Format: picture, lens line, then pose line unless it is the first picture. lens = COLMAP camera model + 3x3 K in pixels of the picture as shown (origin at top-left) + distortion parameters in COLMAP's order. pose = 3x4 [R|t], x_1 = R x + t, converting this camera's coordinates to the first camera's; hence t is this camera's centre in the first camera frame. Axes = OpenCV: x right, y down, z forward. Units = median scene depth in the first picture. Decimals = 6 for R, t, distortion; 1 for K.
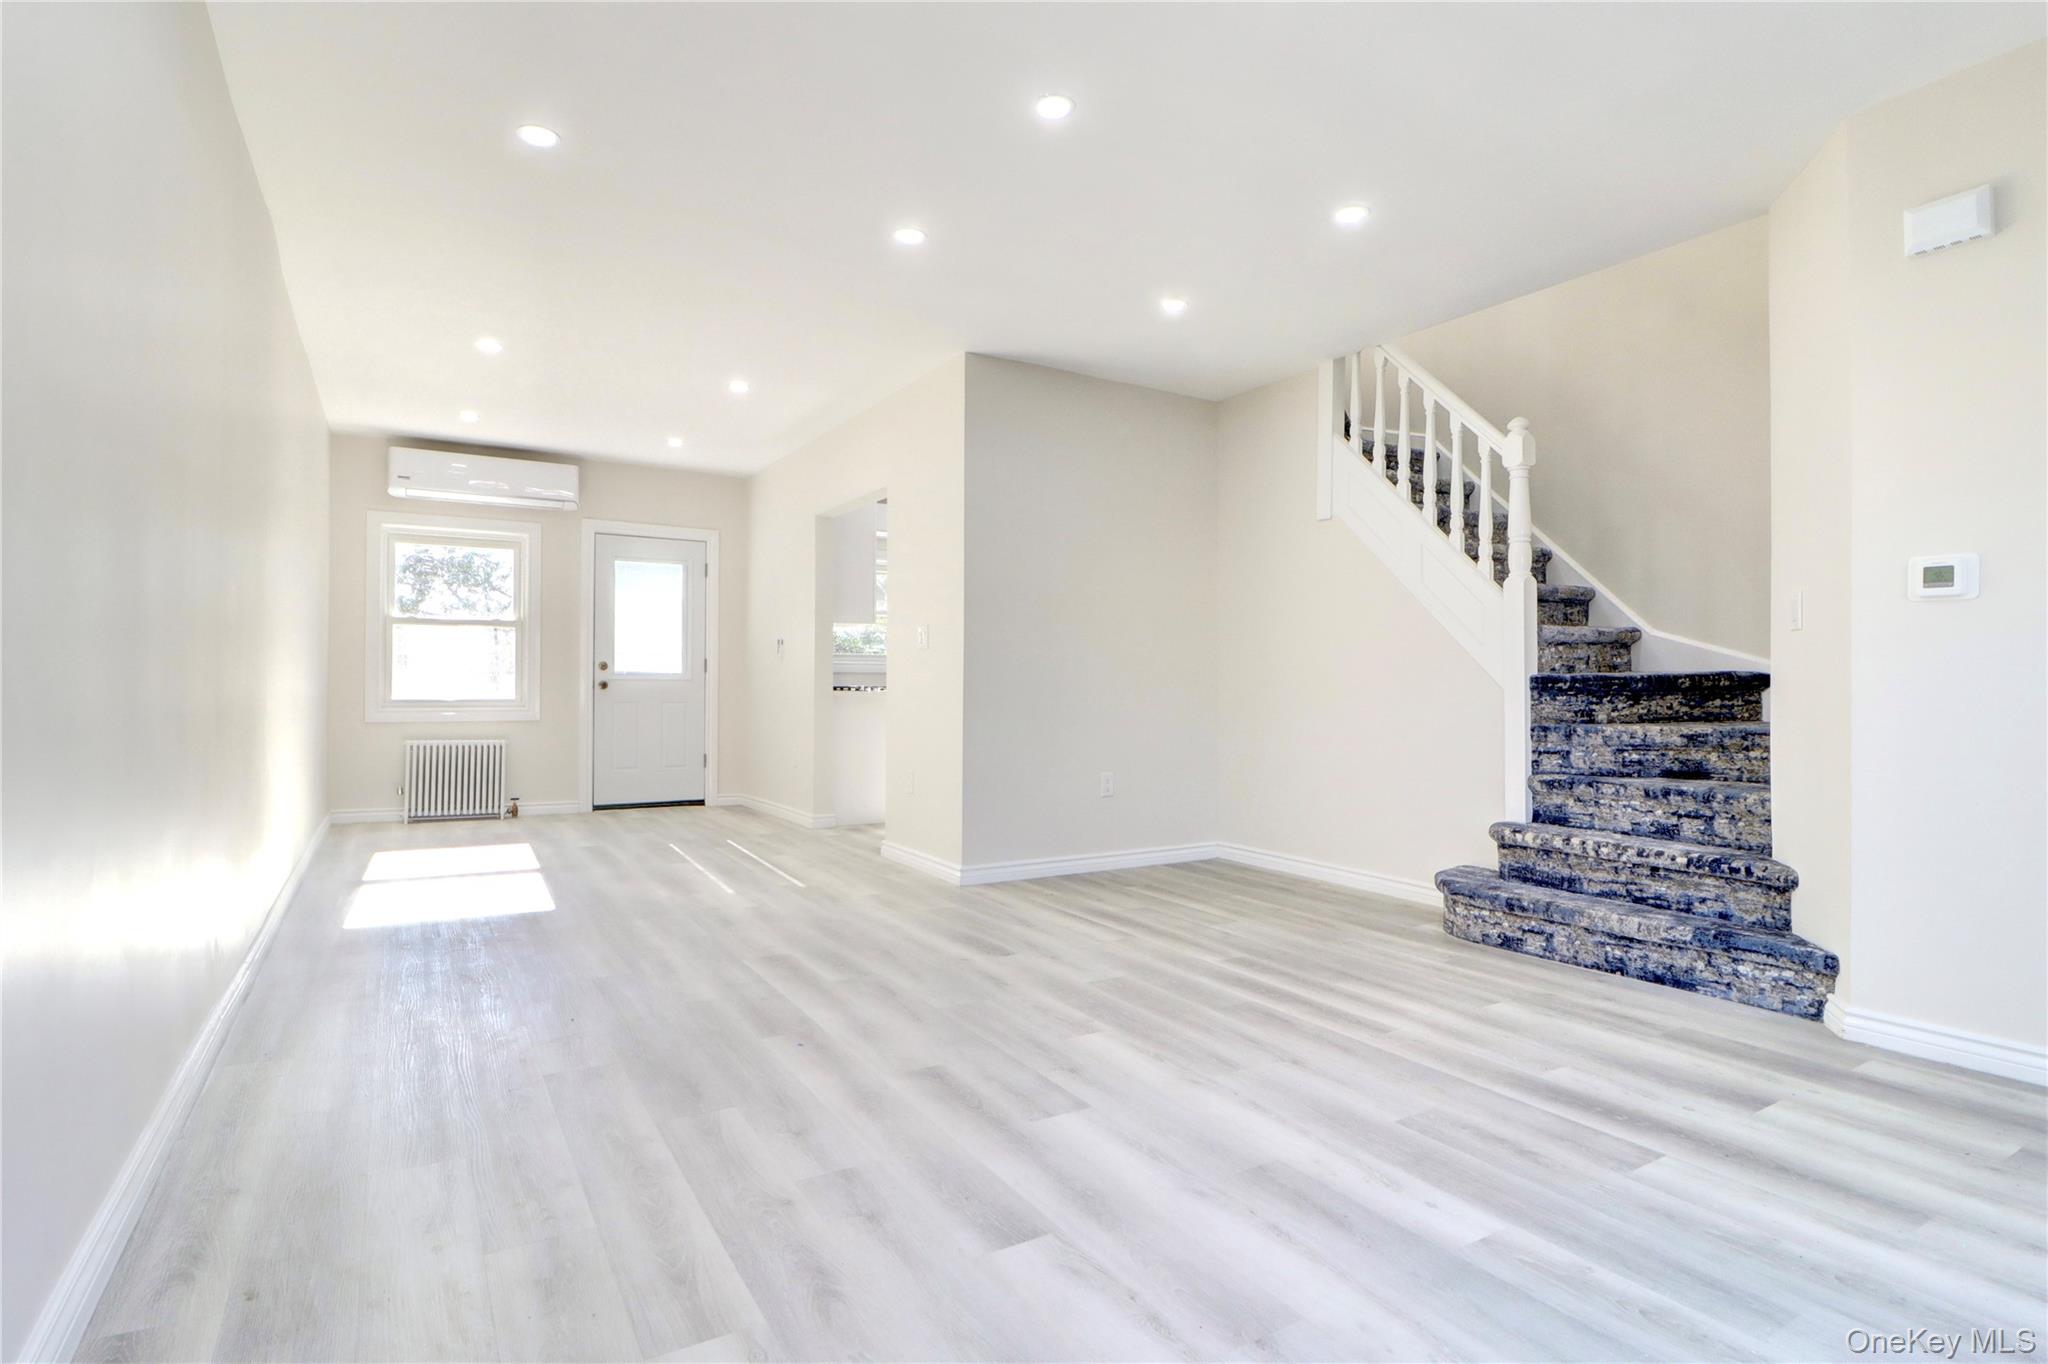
lens RADIAL K [[1014.1, 0, 1020.5], [0, 1014.1, 672.0], [0, 0, 1]] dist [-0.005320, 0.000127]
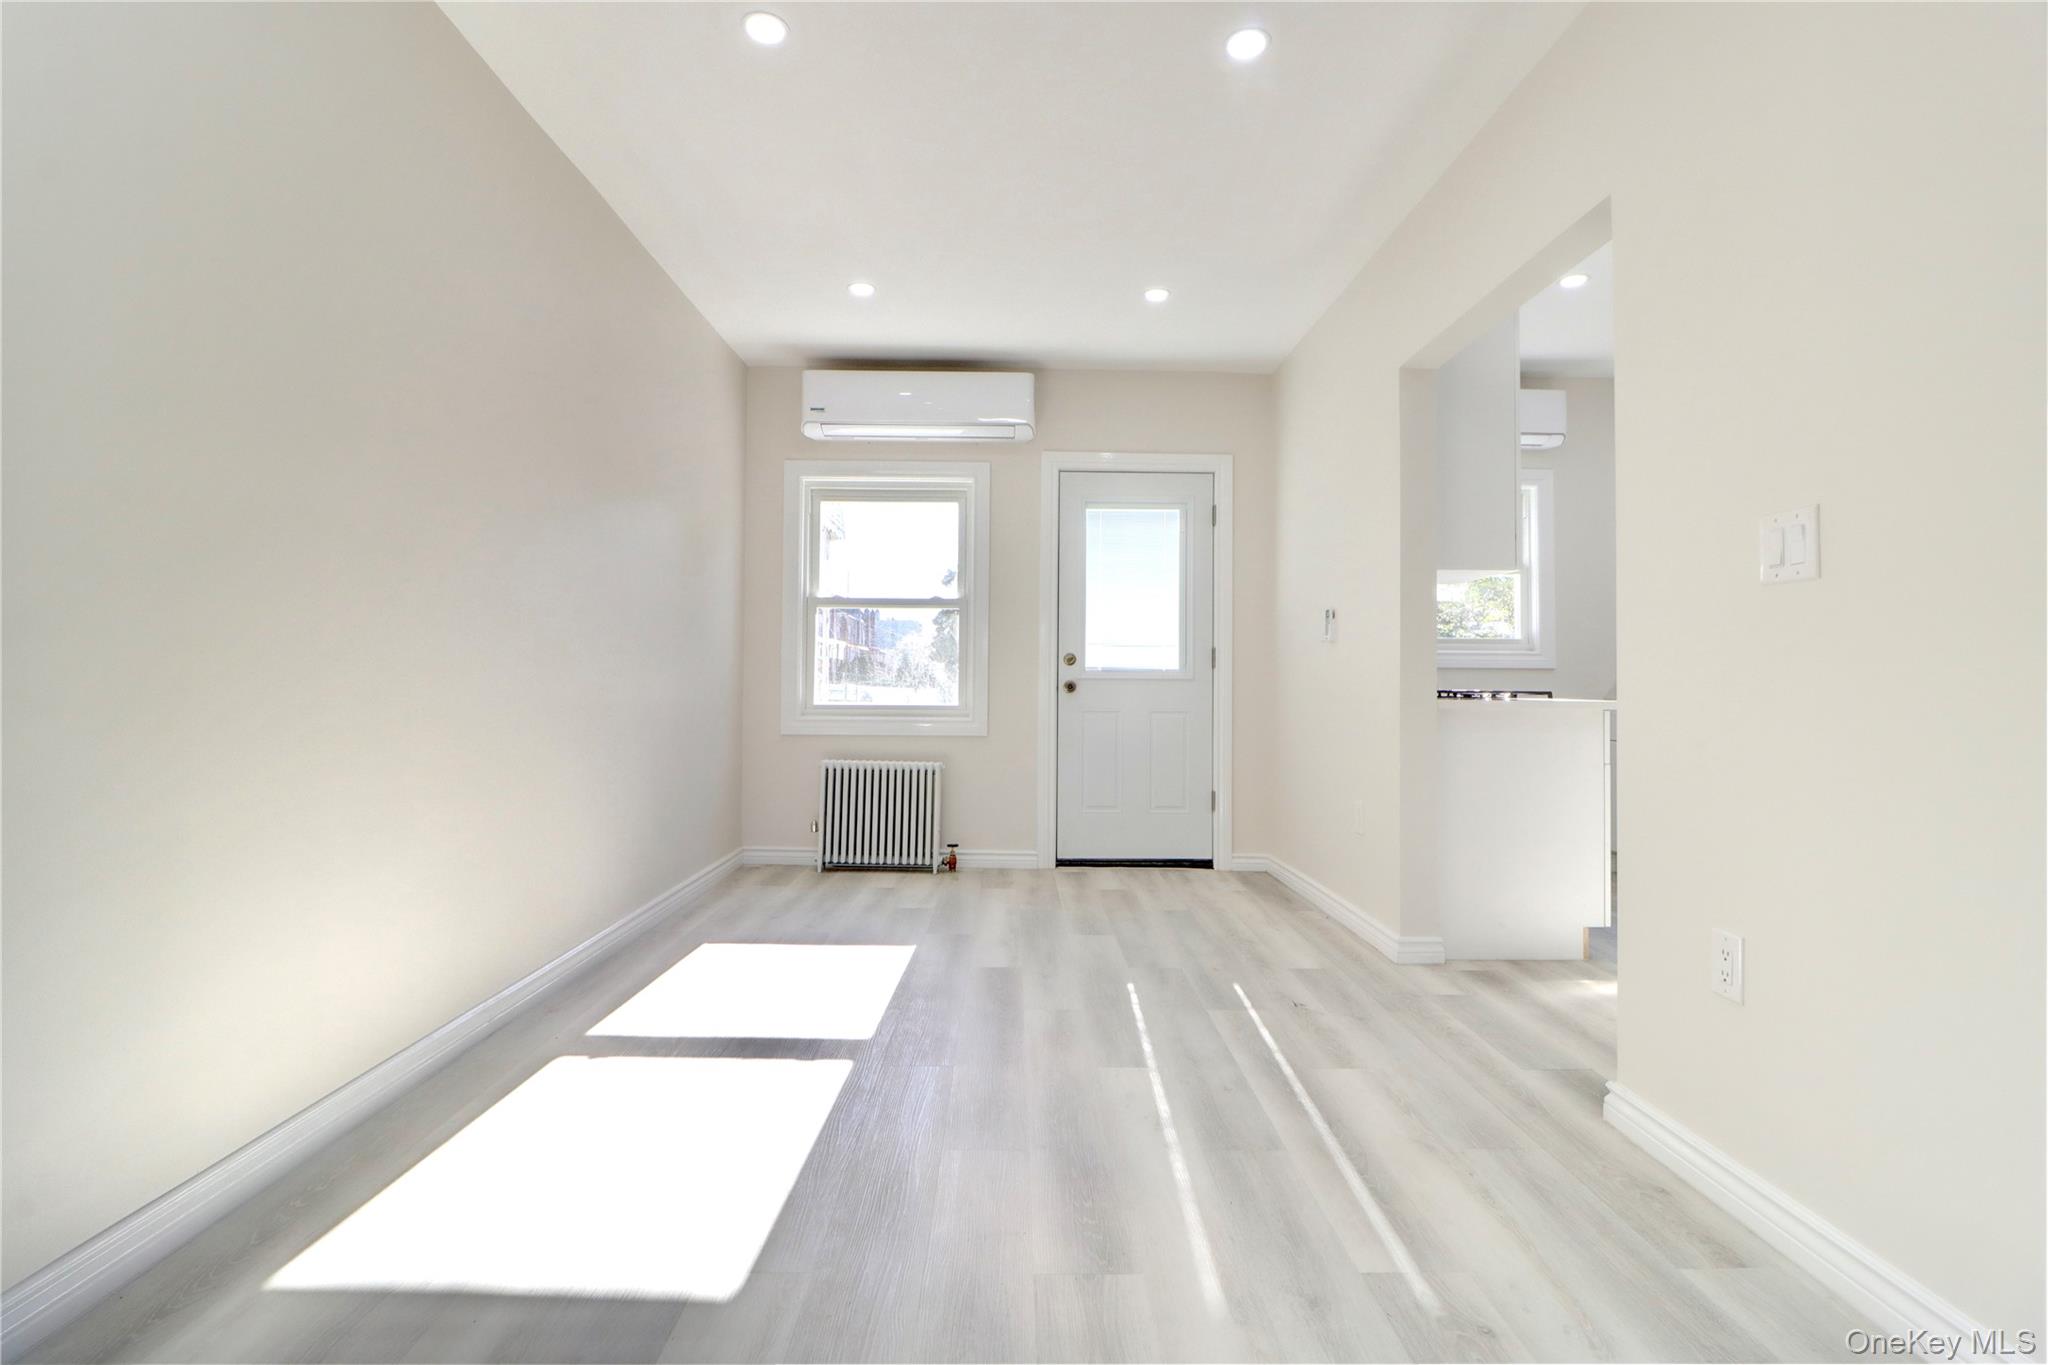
lens RADIAL K [[913.1, 0, 1021.9], [0, 913.1, 666.6], [0, 0, 1]] dist [-0.016282, -0.002487]
pose [[0.863068, -0.007515, -0.505032, -0.226927], [0.001728, 0.999927, -0.011925, 0.011664], [0.505085, 0.009420, 0.863018, 0.812837]]
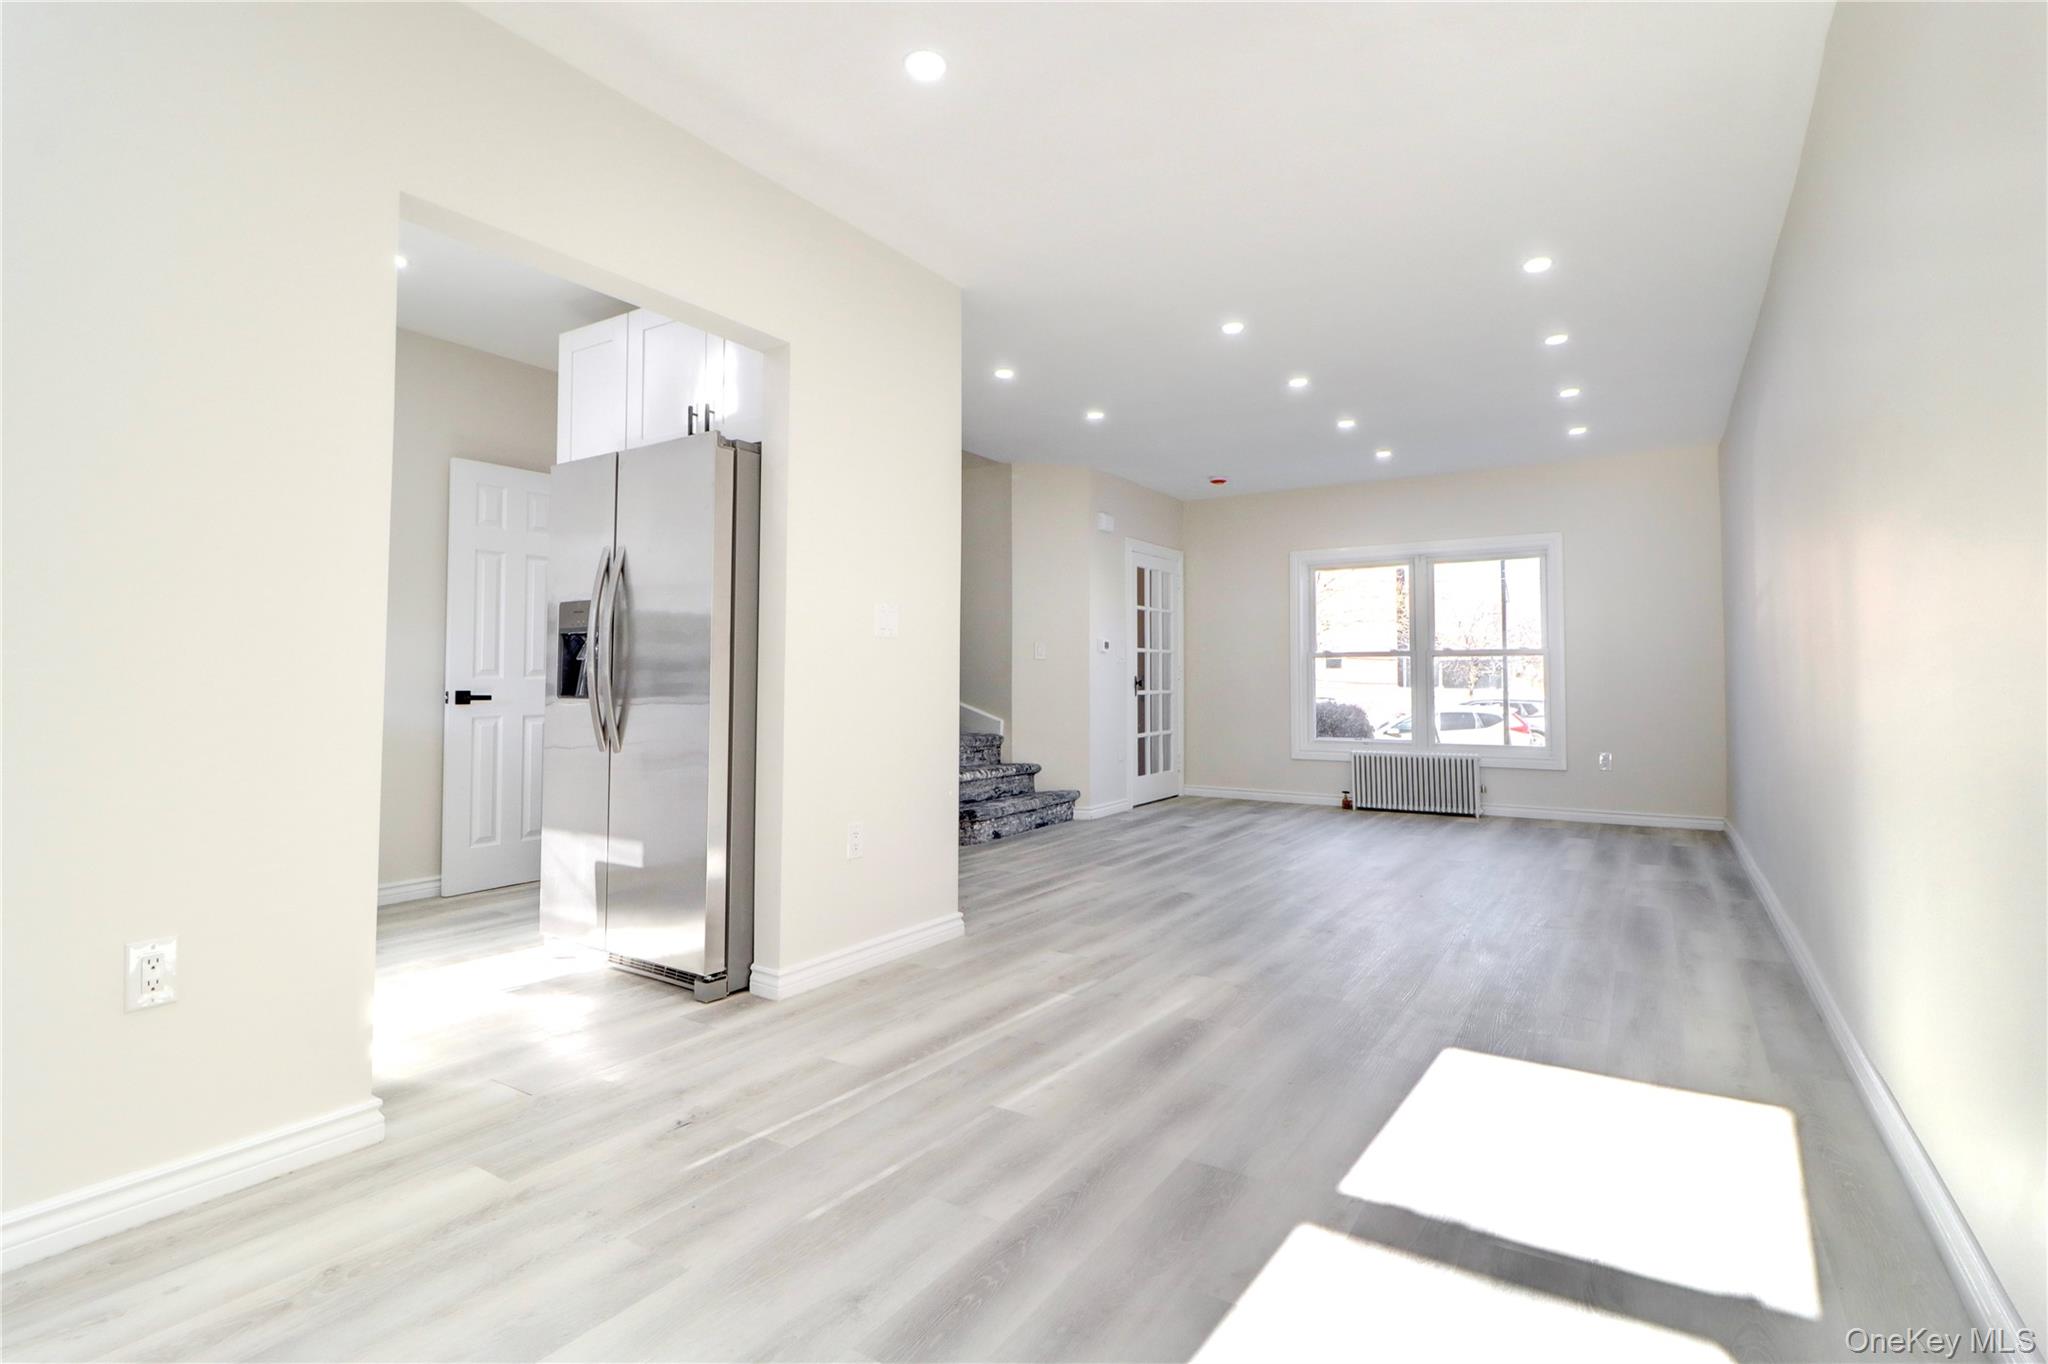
lens RADIAL K [[1014.1, 0, 1004.9], [0, 1014.1, 674.7], [0, 0, 1]] dist [-0.005320, 0.000127]
pose [[-0.436782, -0.002343, 0.899565, -0.927166], [-0.018723, 0.999804, -0.006487, 0.007734], [-0.899373, -0.019676, -0.436740, 1.543437]]
